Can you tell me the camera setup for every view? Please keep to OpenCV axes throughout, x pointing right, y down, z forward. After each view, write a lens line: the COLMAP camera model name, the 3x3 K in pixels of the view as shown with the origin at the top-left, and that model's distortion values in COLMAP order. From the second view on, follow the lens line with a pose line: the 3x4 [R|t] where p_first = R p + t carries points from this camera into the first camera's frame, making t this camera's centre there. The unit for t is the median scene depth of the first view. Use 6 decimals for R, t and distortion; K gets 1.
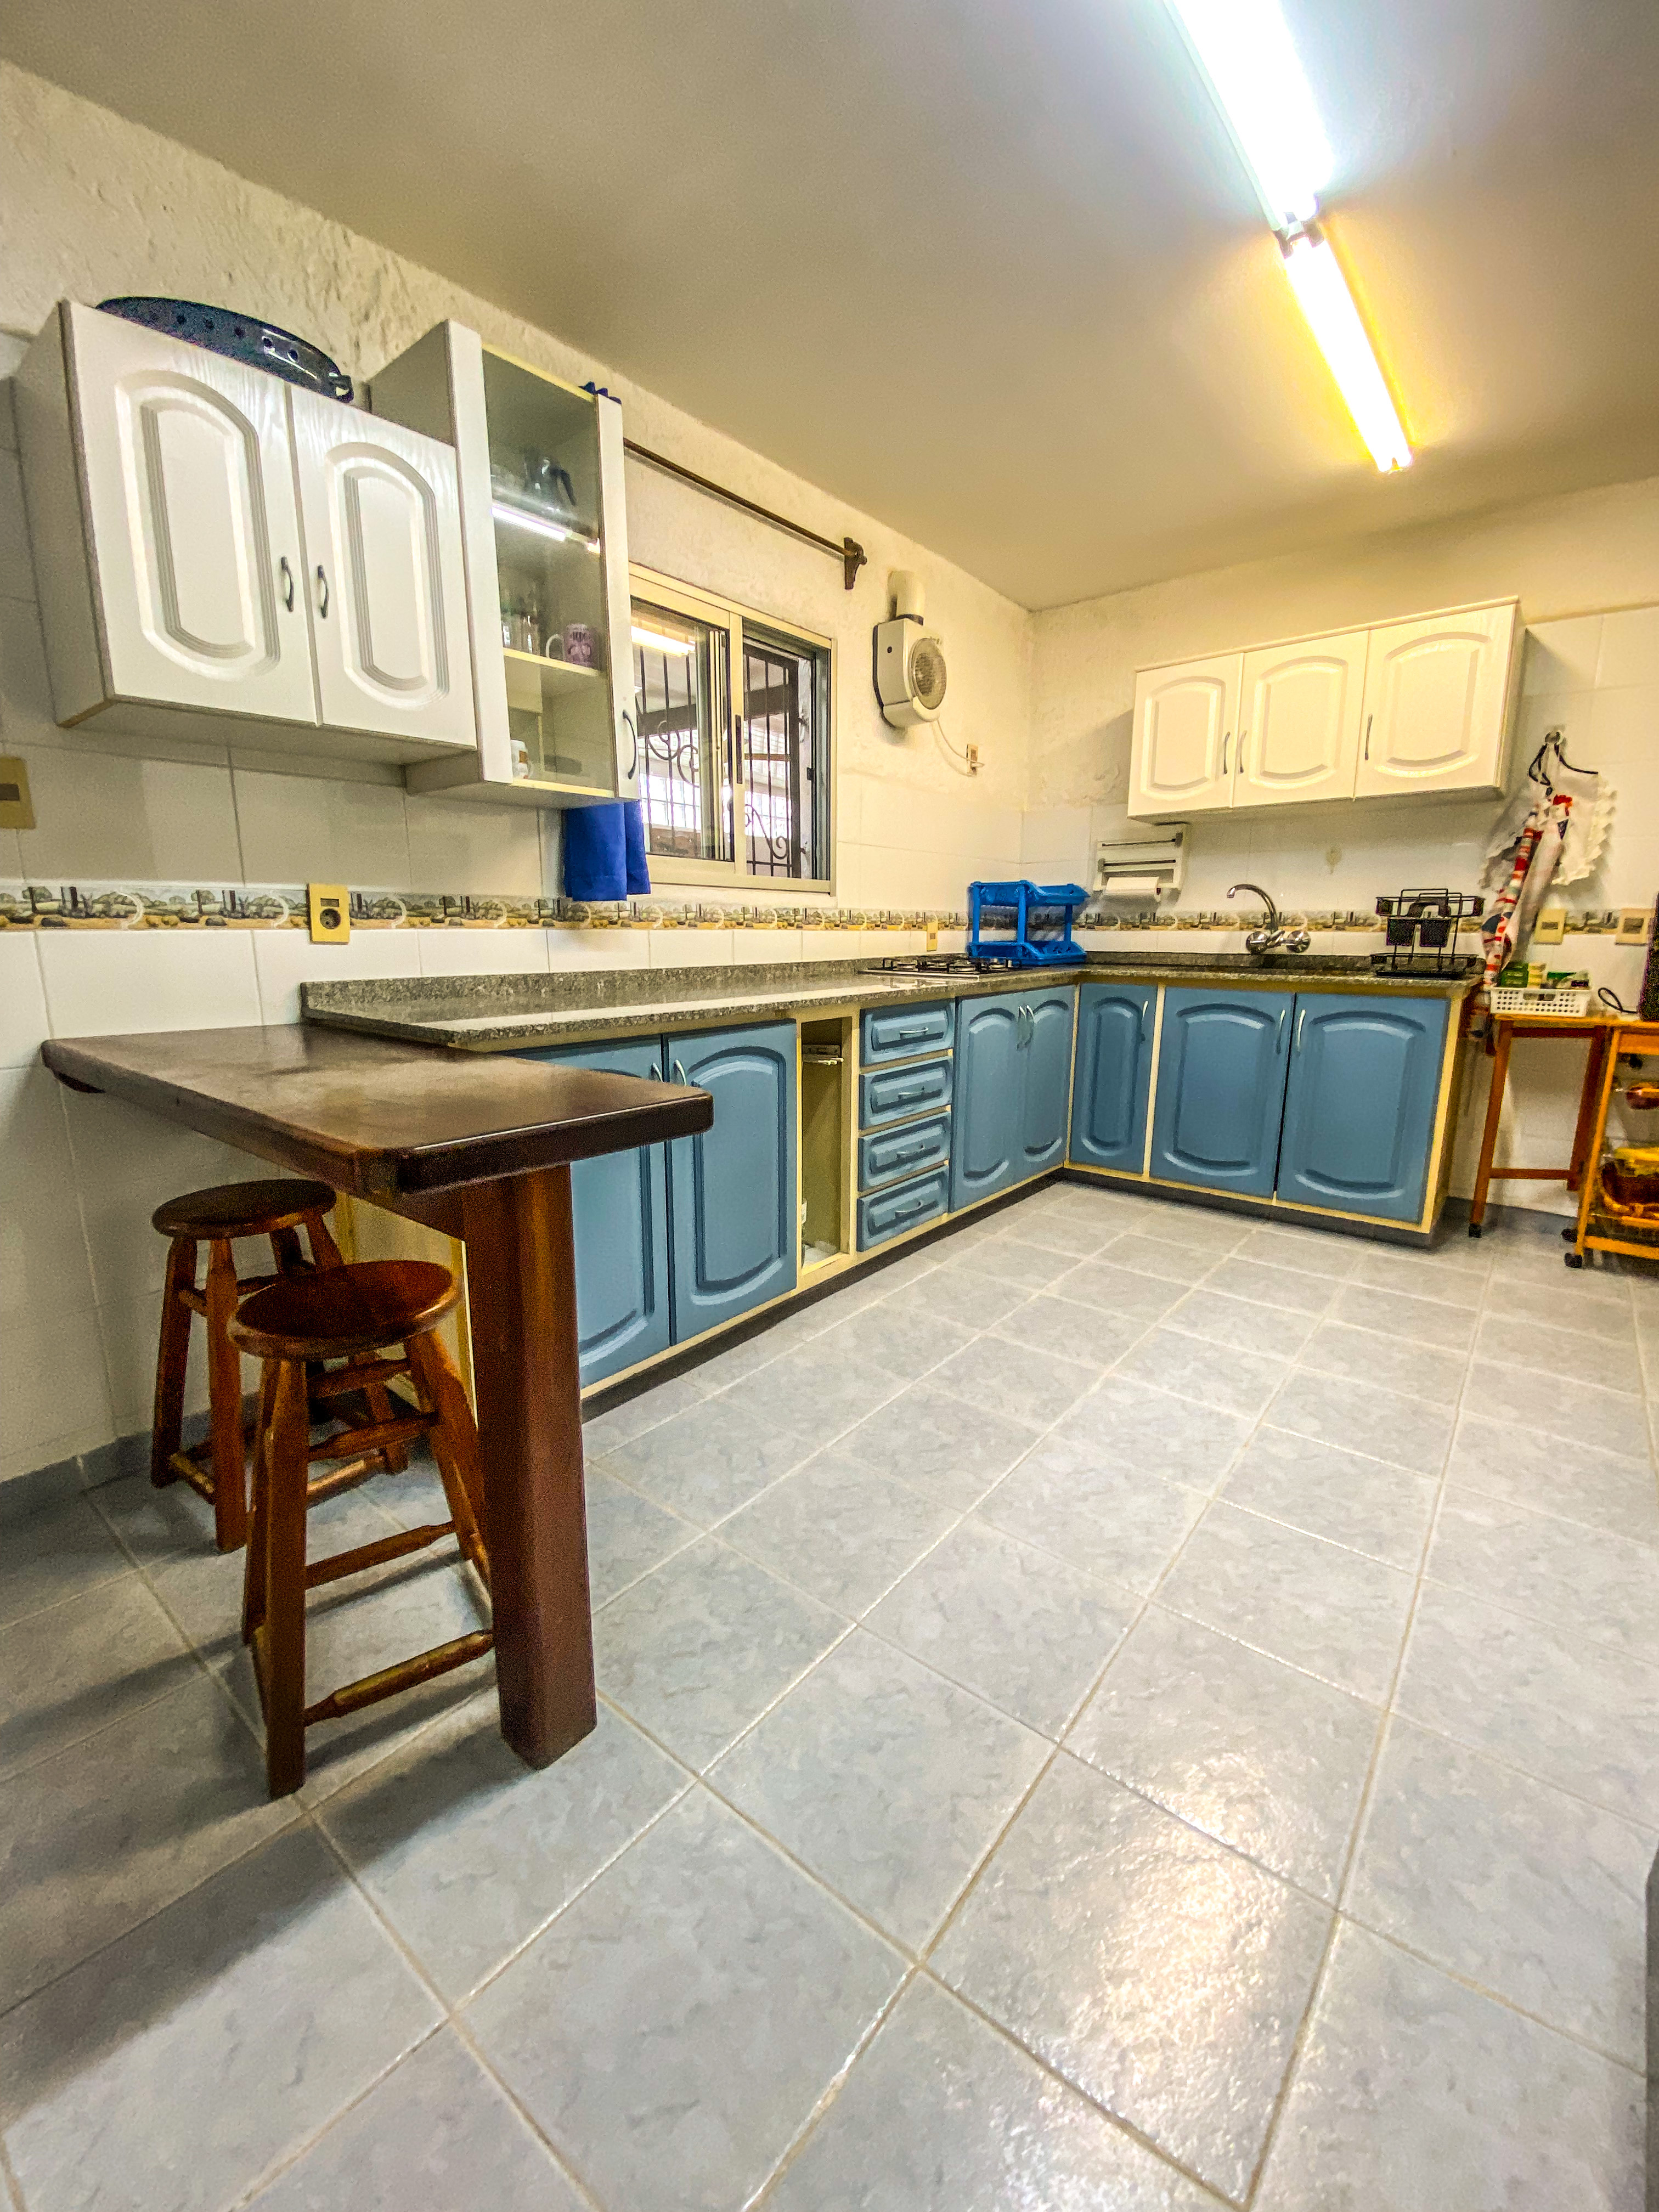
lens RADIAL K [[898.1, 0, 822.5], [0, 898.1, 1106.4], [0, 0, 1]] dist [0.010781, -0.017245]
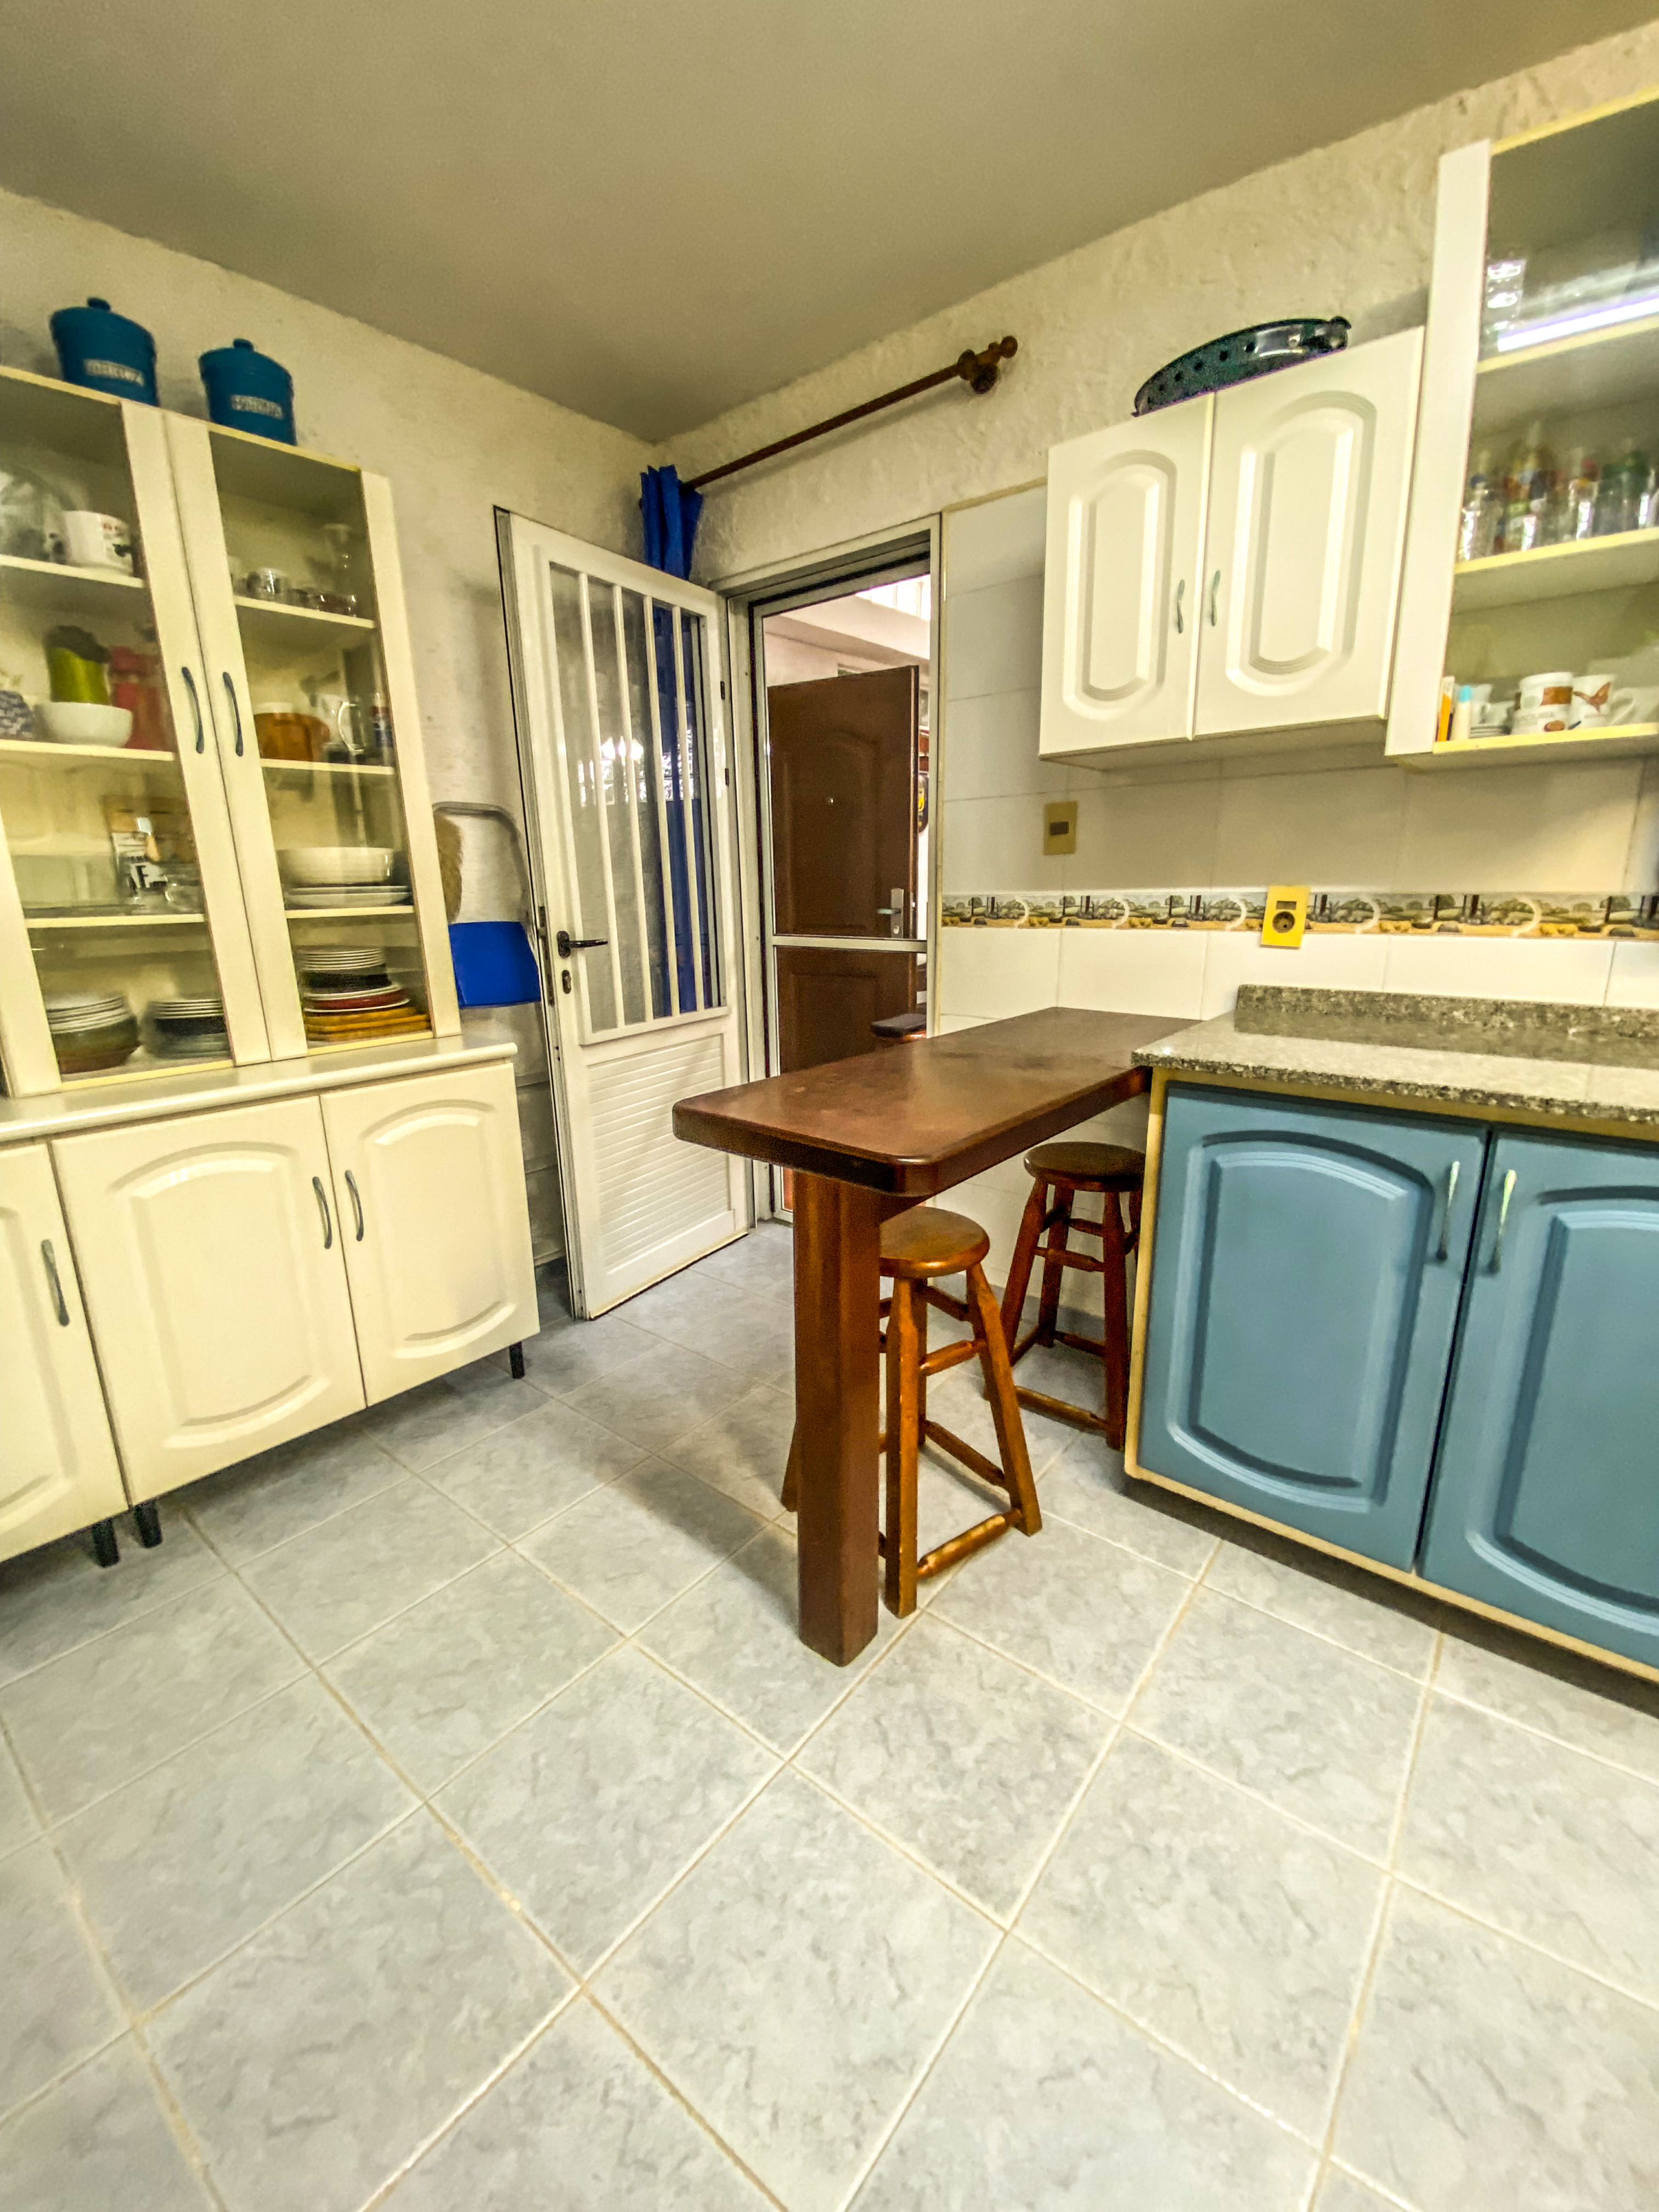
lens RADIAL K [[908.7, 0, 853.2], [0, 908.7, 1113.2], [0, 0, 1]] dist [0.000169, -0.010141]
pose [[0.014732, 0.243324, -0.969833, 0.317610], [-0.183863, 0.954058, 0.236573, -0.115548], [0.982841, 0.174832, 0.058793, 0.383717]]
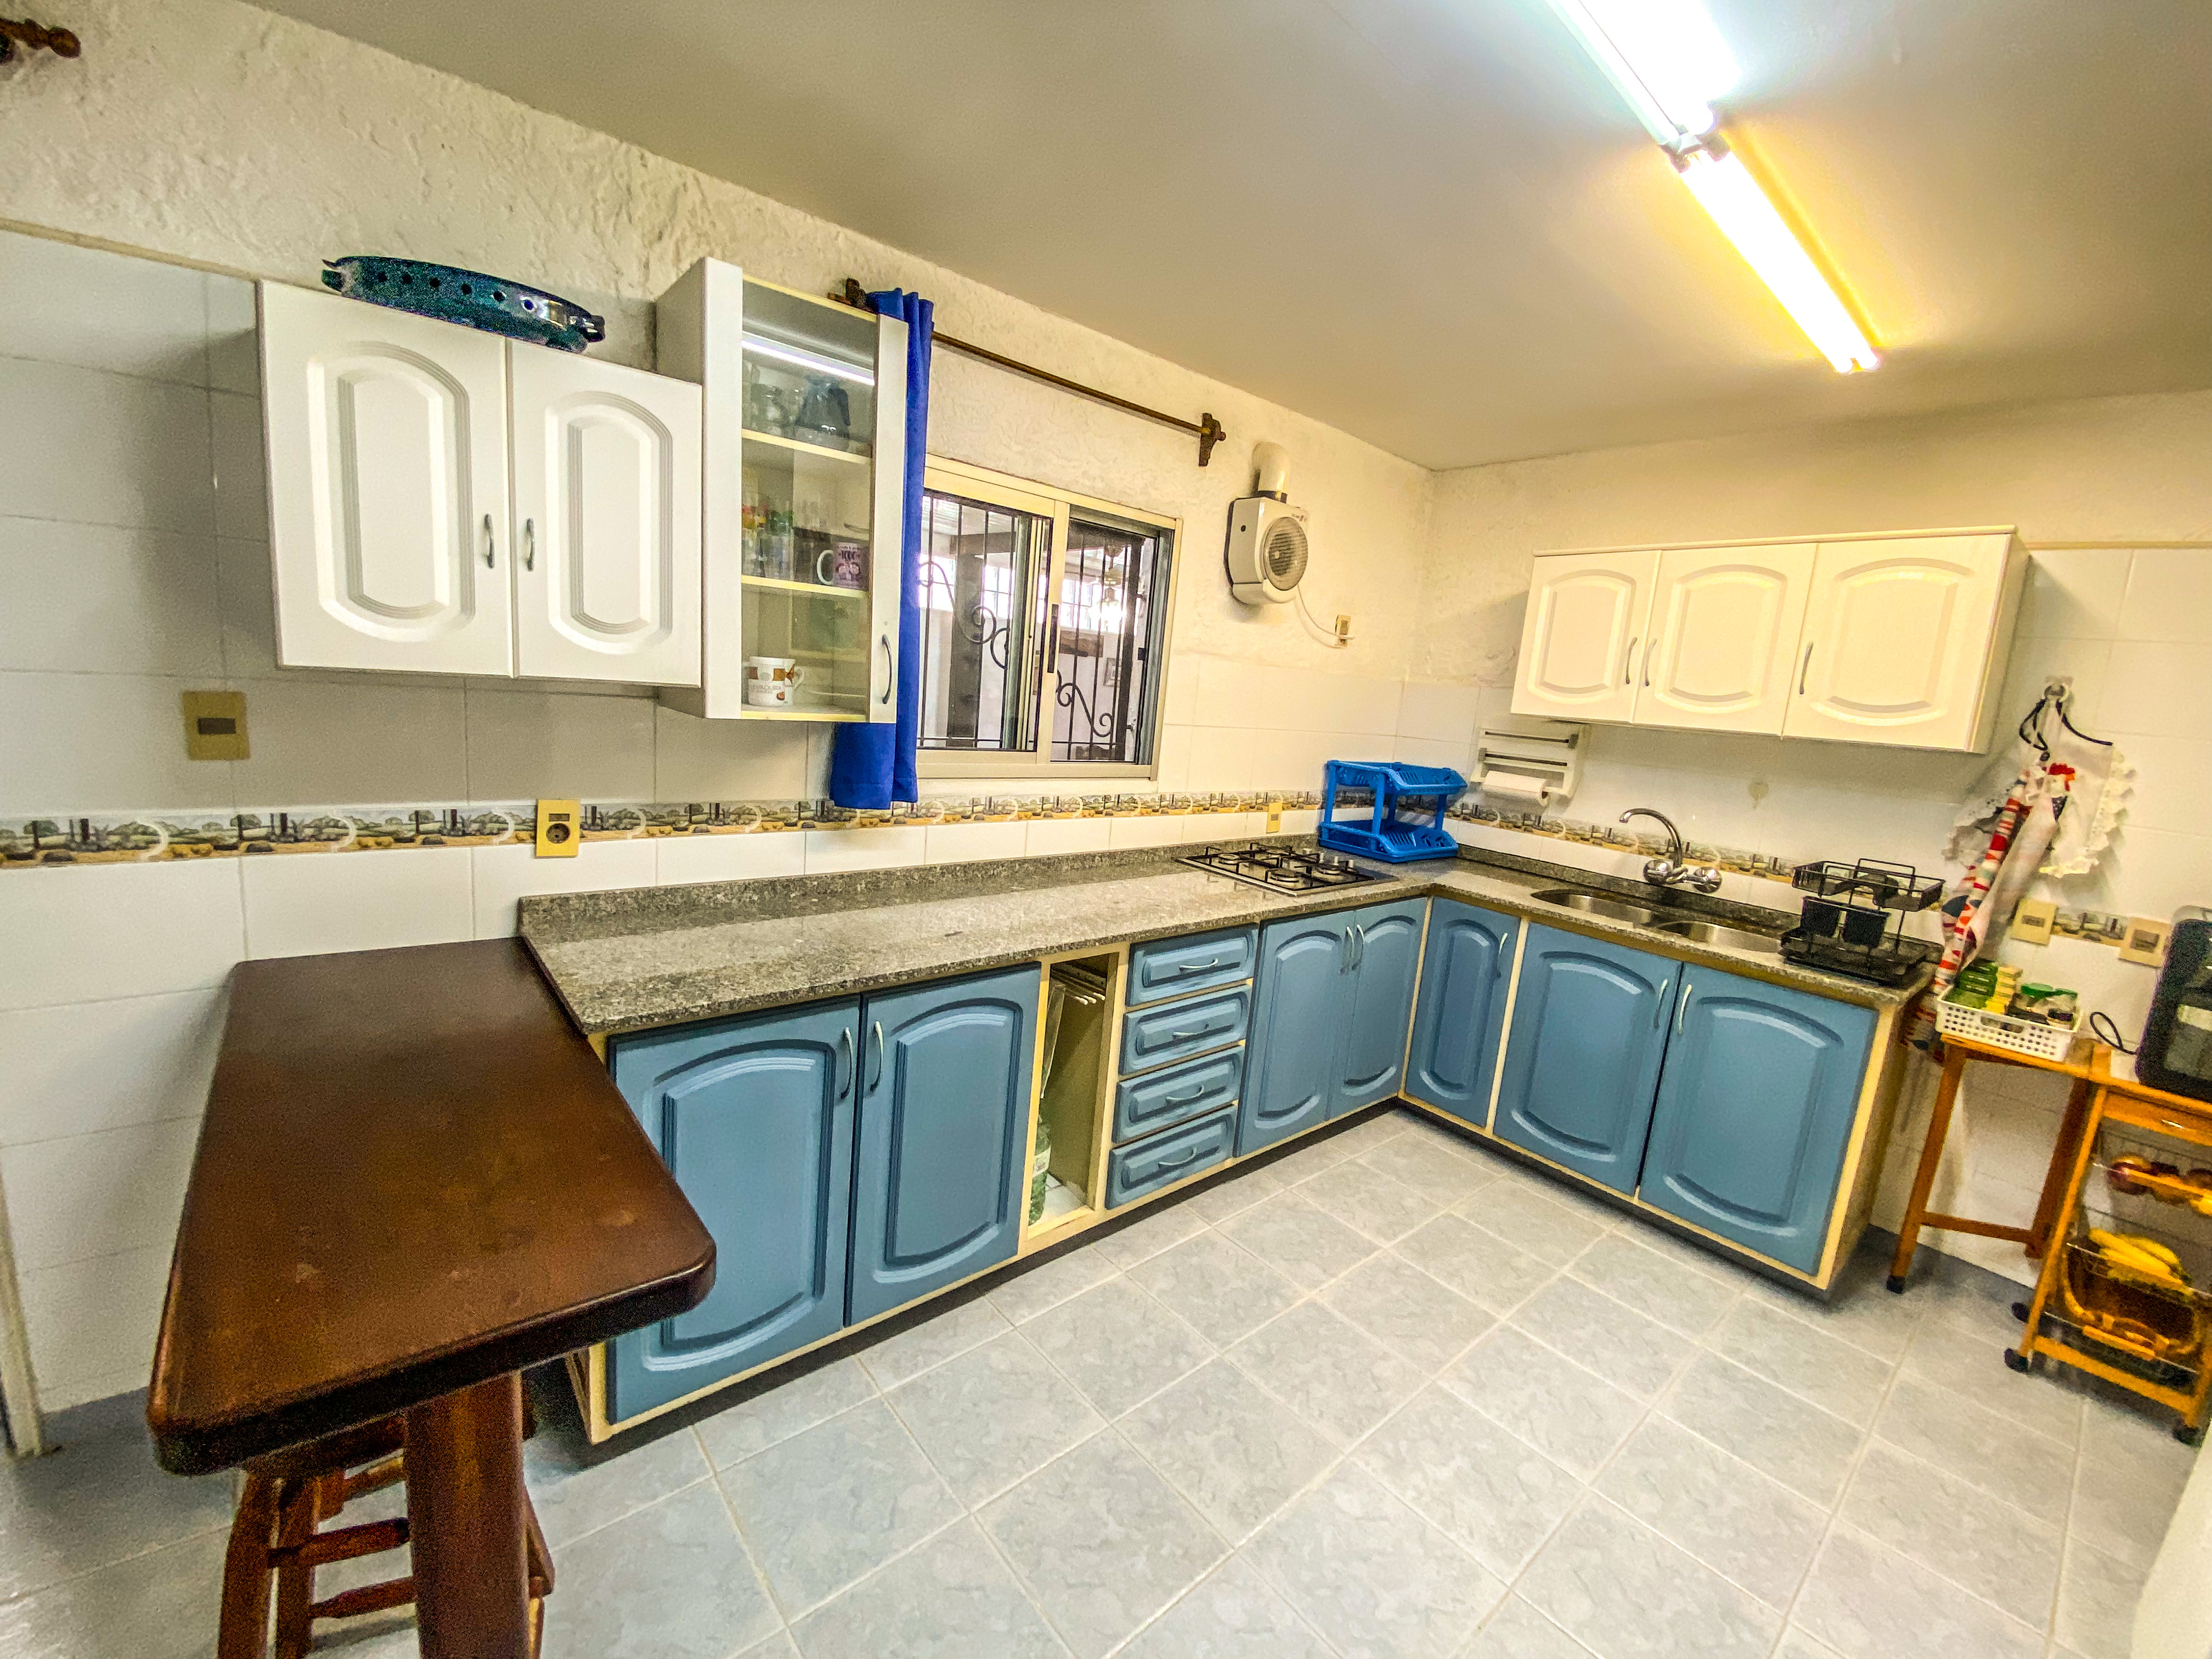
lens RADIAL K [[898.1, 0, 1089.8], [0, 898.1, 830.6], [0, 0, 1]] dist [0.010781, -0.017245]
pose [[0.979292, 0.111231, -0.169157, 0.134141], [-0.118554, 0.992372, -0.033791, -0.179628], [0.164108, 0.053145, 0.985010, 0.095253]]
